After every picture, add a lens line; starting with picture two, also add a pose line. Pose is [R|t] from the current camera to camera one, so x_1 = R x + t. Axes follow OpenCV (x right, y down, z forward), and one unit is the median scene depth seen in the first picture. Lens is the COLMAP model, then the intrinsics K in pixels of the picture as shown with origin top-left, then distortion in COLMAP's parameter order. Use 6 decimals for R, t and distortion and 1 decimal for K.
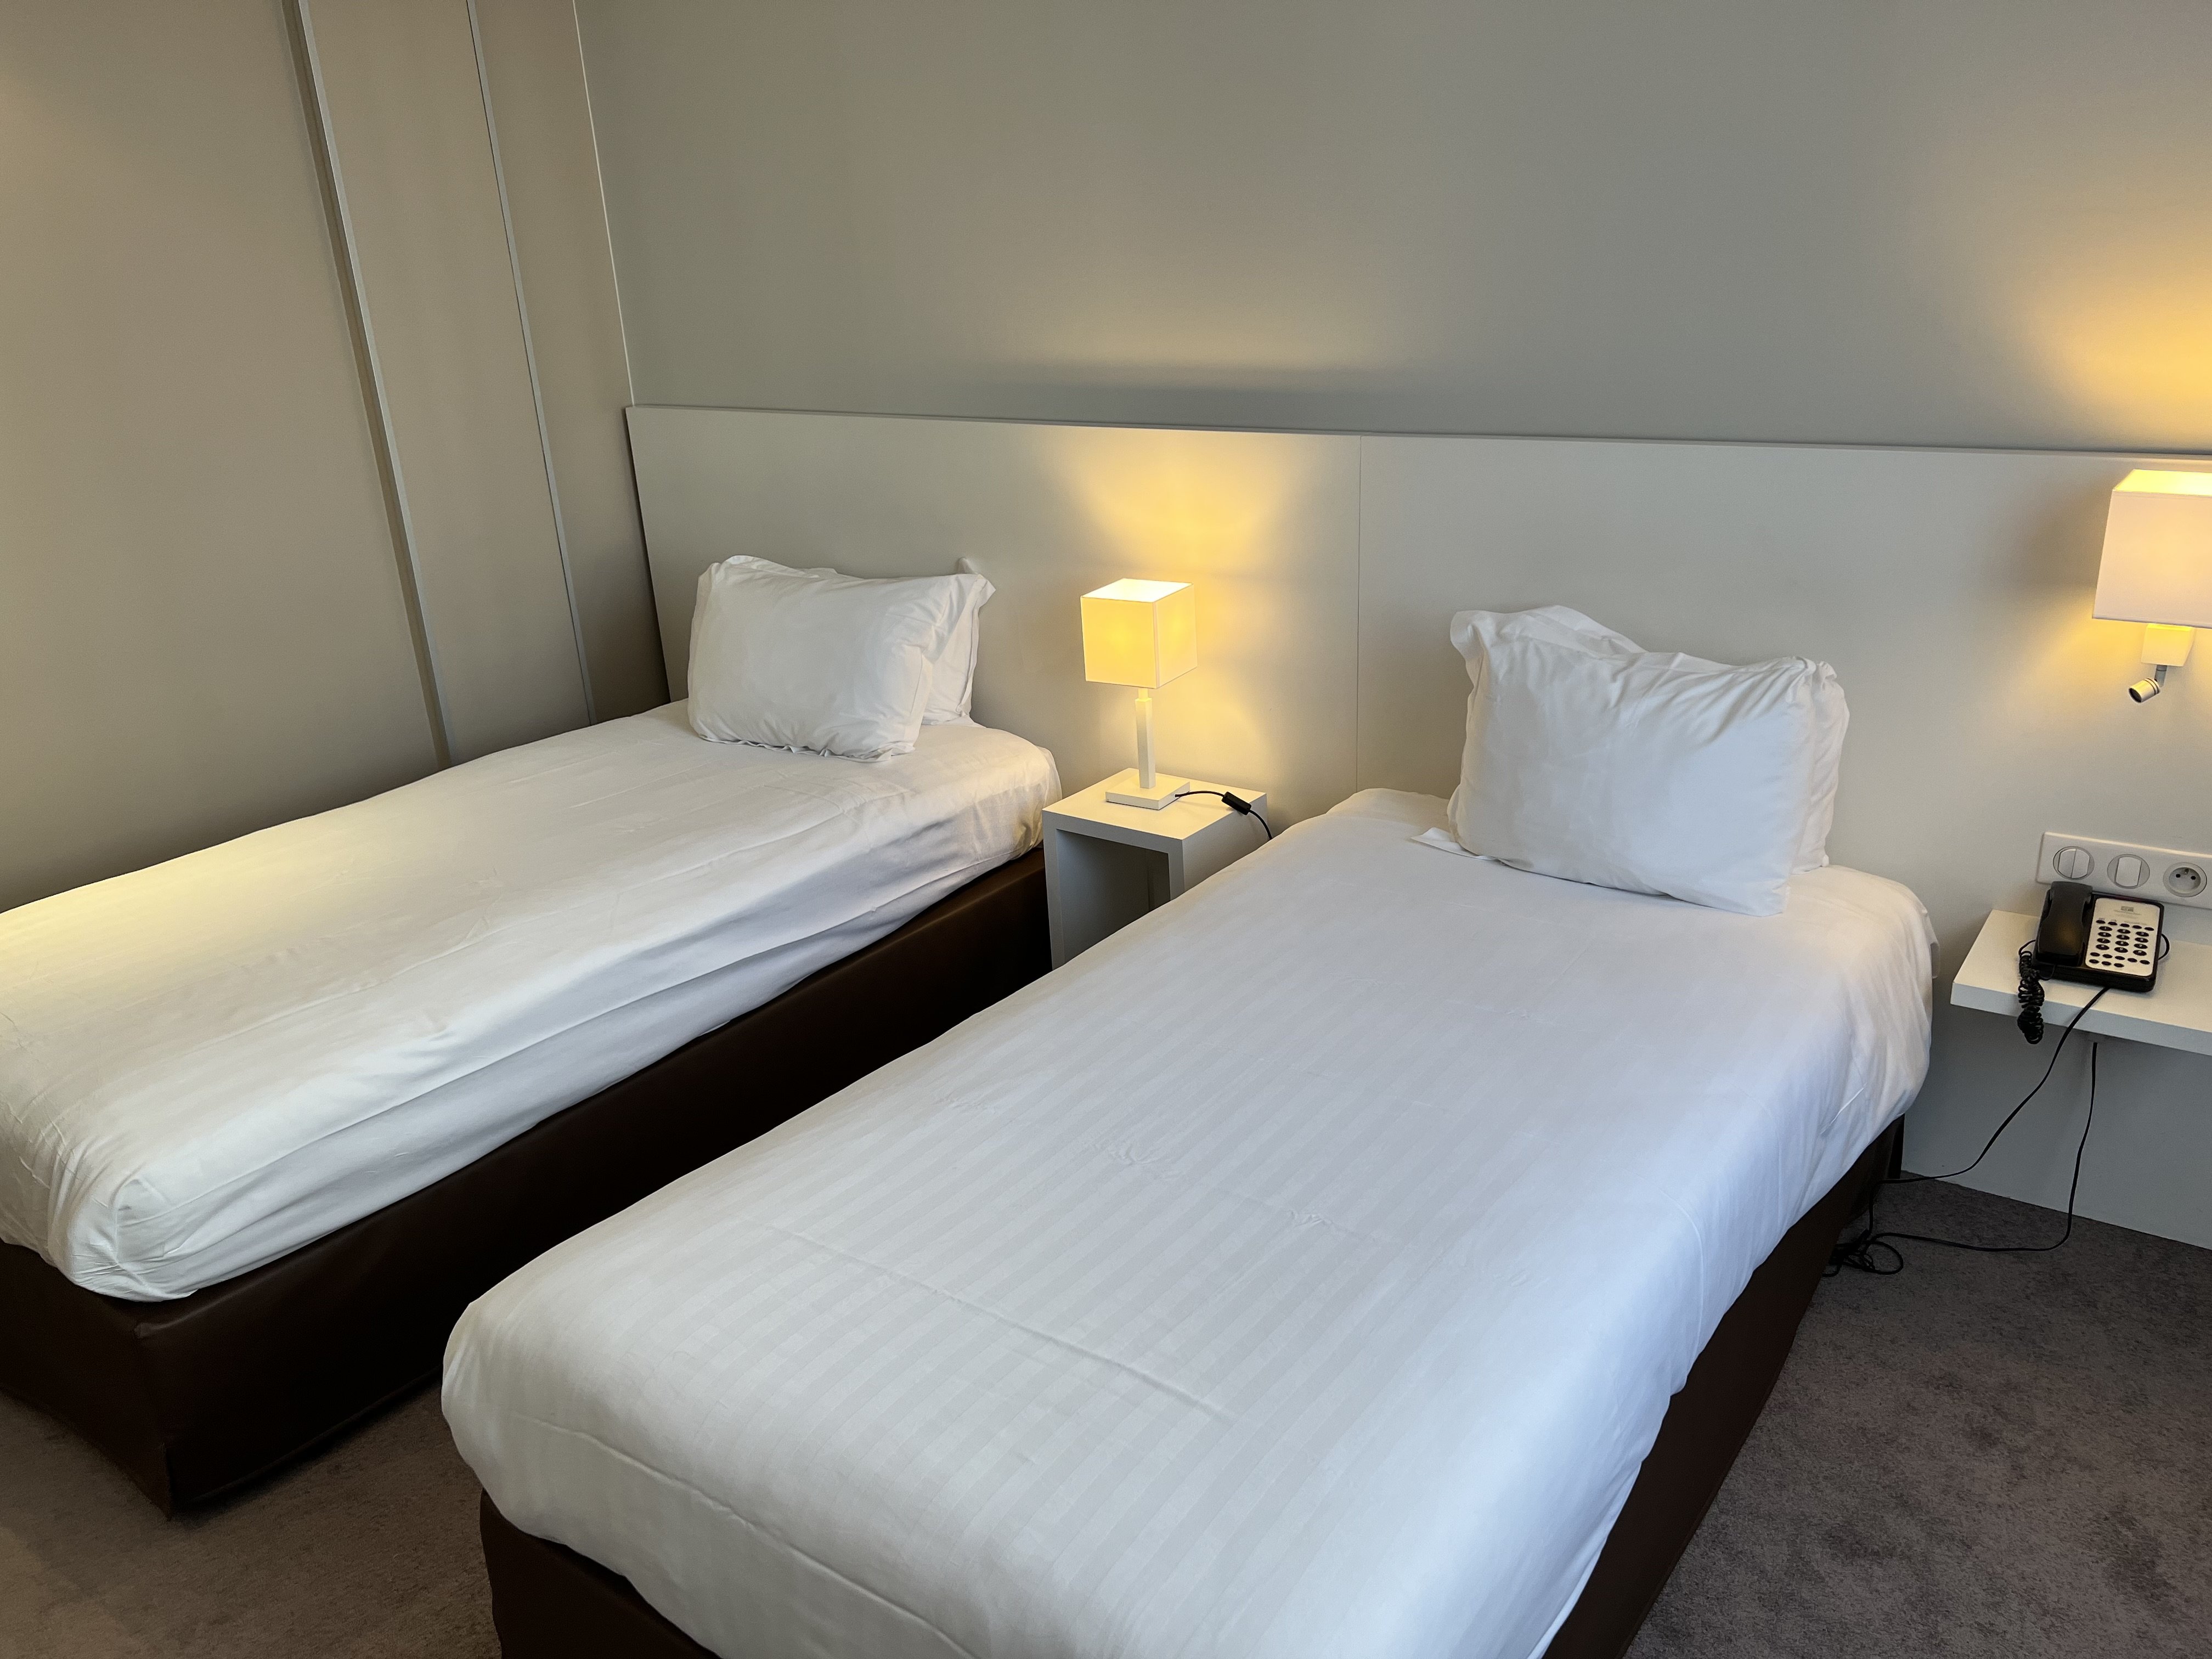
lens RADIAL K [[1646.9, 0, 1106.0], [0, 1646.9, 829.5], [0, 0, 1]] dist [0.006140, 0.001109]
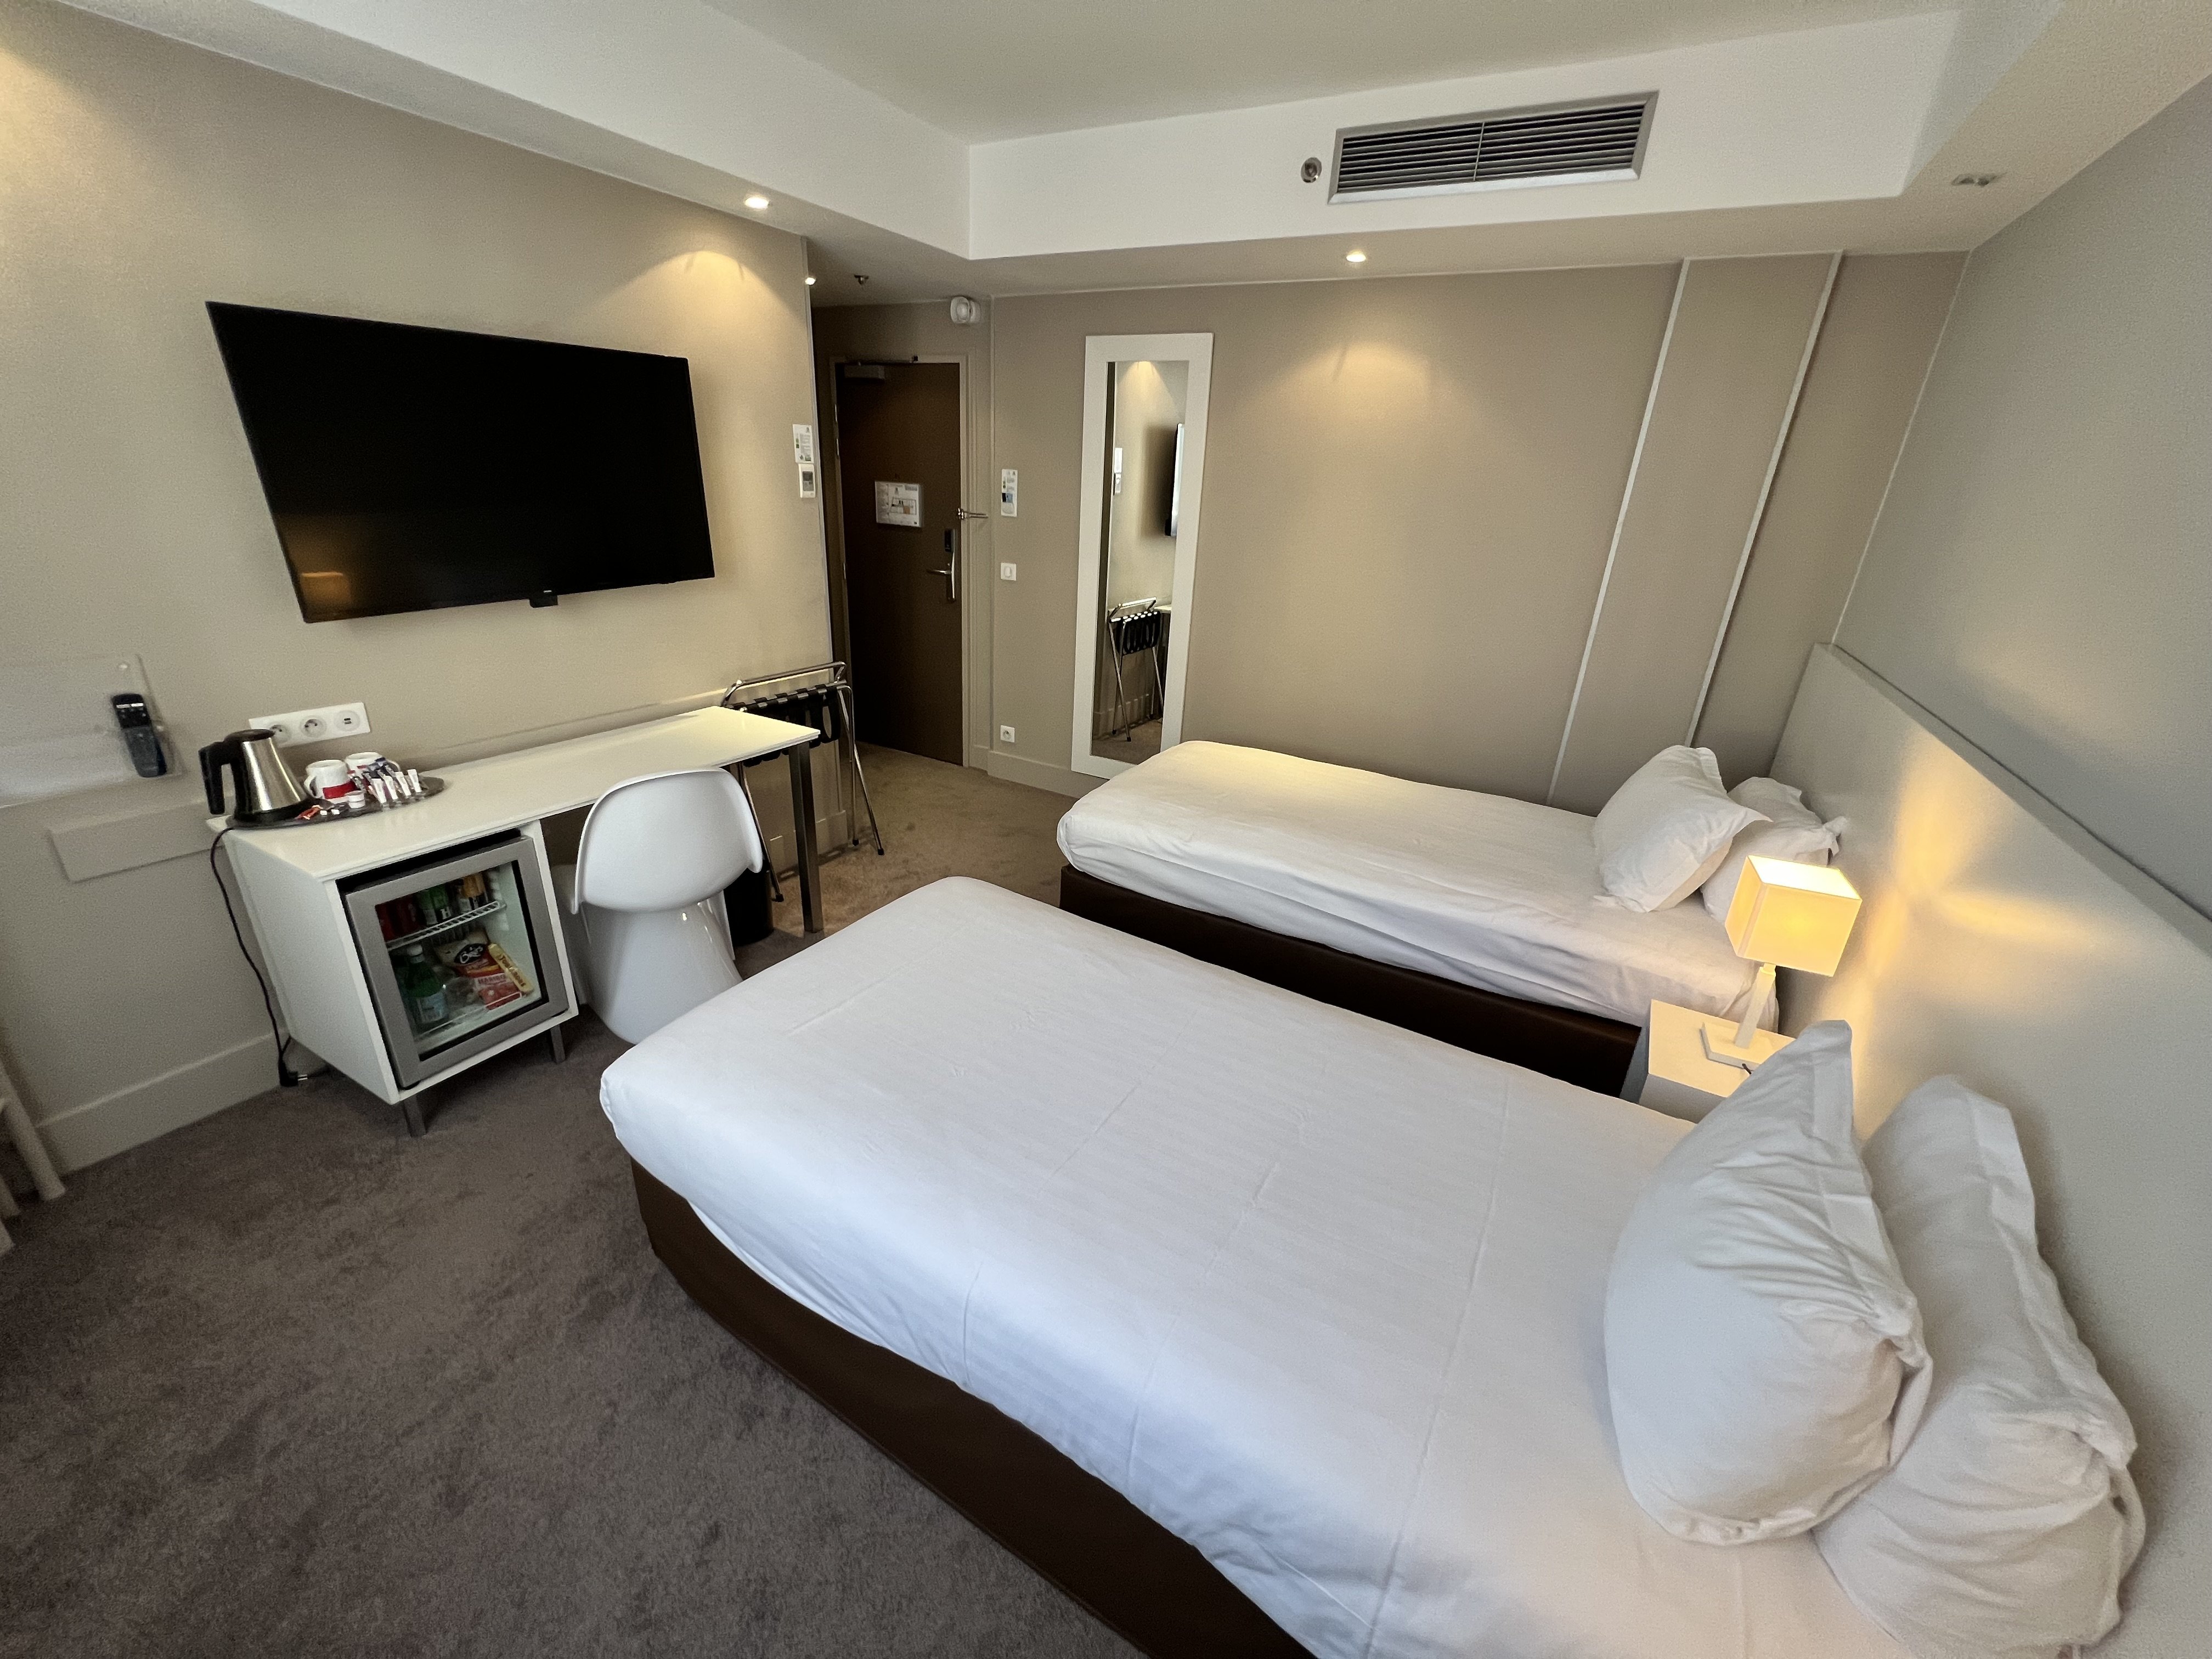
lens RADIAL K [[889.3, 0, 1102.9], [0, 889.3, 827.6], [0, 0, 1]] dist [-0.000036, 0.000085]
pose [[0.104805, 0.422468, -0.900298, 0.497614], [-0.395902, 0.848181, 0.351925, -0.207484], [0.912292, 0.319547, 0.256149, 0.470296]]
